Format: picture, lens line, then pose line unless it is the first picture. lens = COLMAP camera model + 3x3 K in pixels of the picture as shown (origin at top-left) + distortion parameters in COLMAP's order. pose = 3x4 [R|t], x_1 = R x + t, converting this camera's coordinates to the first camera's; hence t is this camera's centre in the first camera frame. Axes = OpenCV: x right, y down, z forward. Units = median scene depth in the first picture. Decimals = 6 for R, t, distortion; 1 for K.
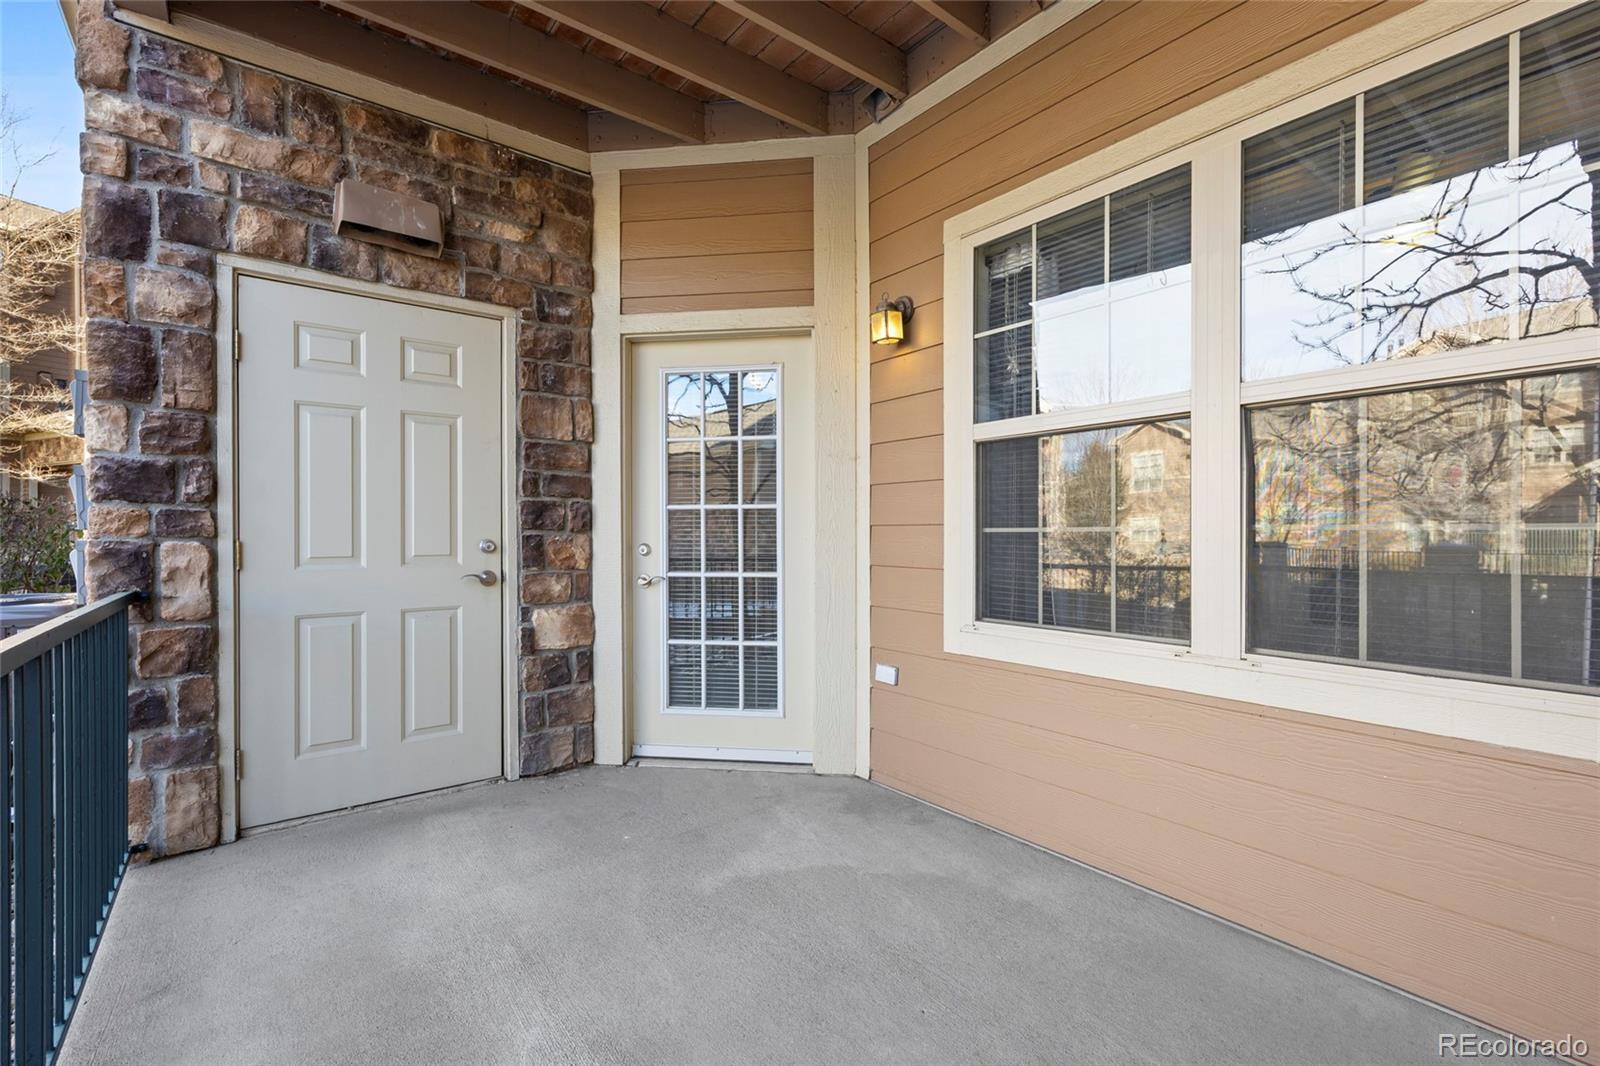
lens RADIAL K [[710.5, 0, 800.0], [0, 710.5, 533.0], [0, 0, 1]] dist [0.001342, 0.000568]
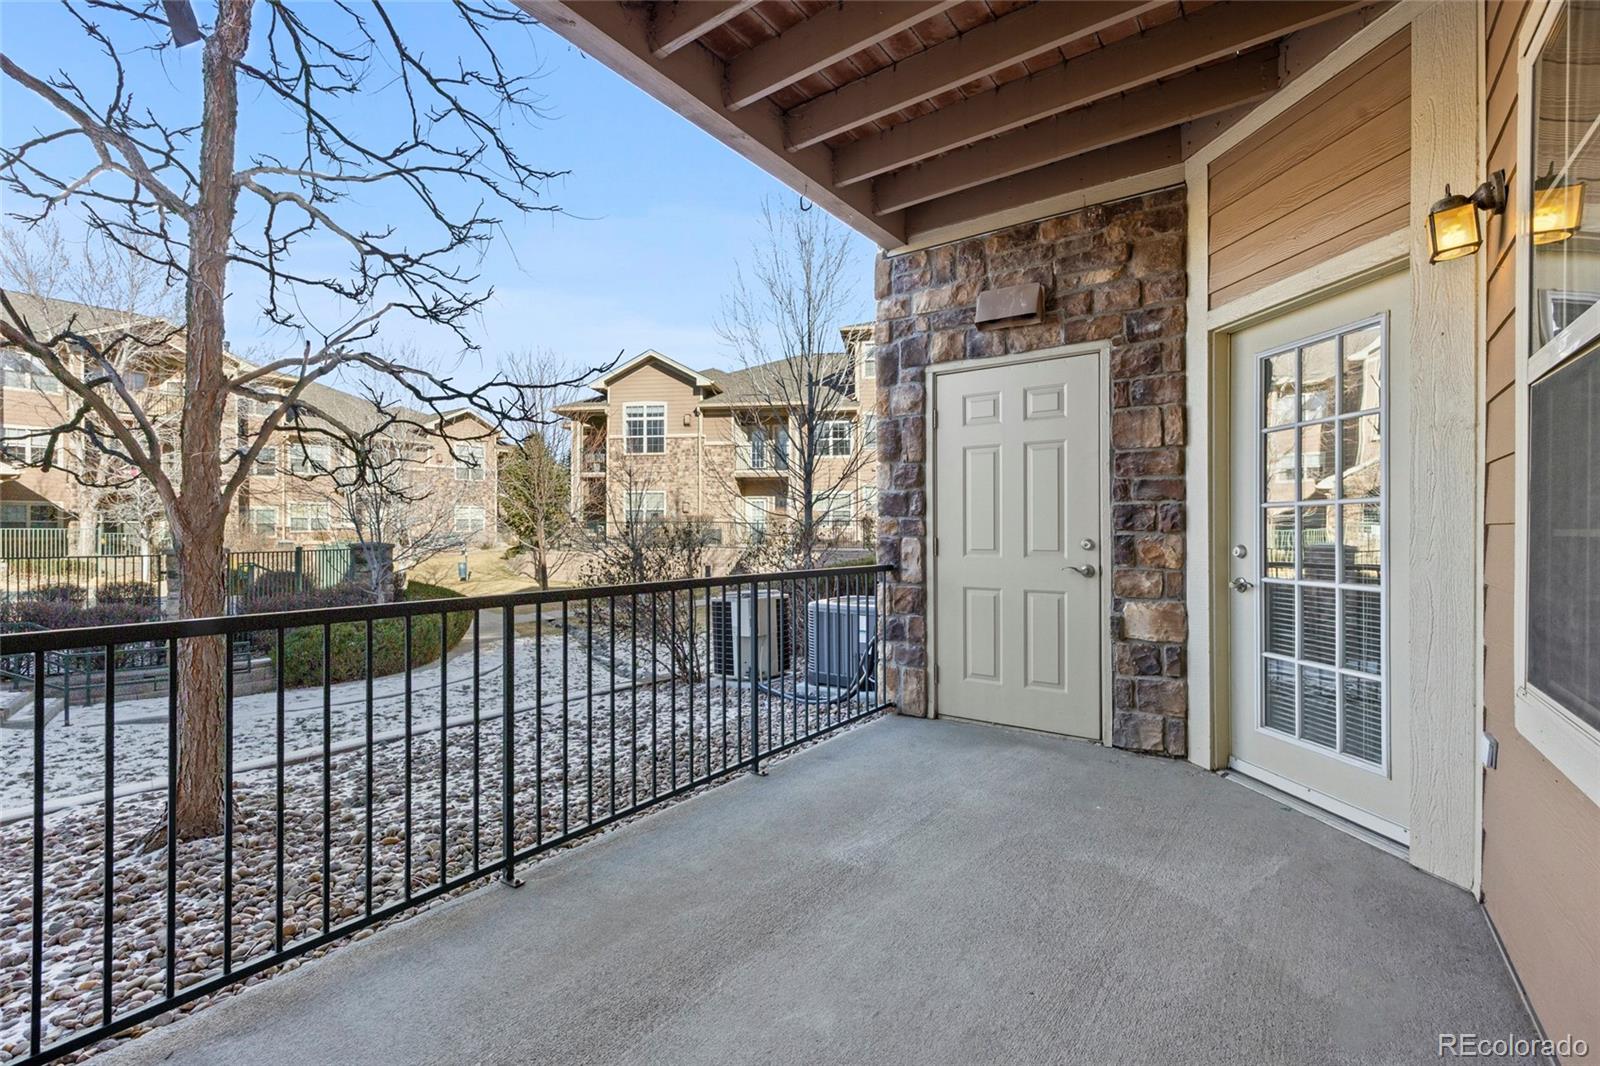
lens RADIAL K [[710.5, 0, 800.0], [0, 710.5, 533.0], [0, 0, 1]] dist [0.001342, 0.000568]
pose [[0.274592, 0.003363, -0.961555, 0.570000], [-0.000617, 0.999994, 0.003321, -0.004191], [0.961561, -0.000319, 0.274592, 0.199322]]
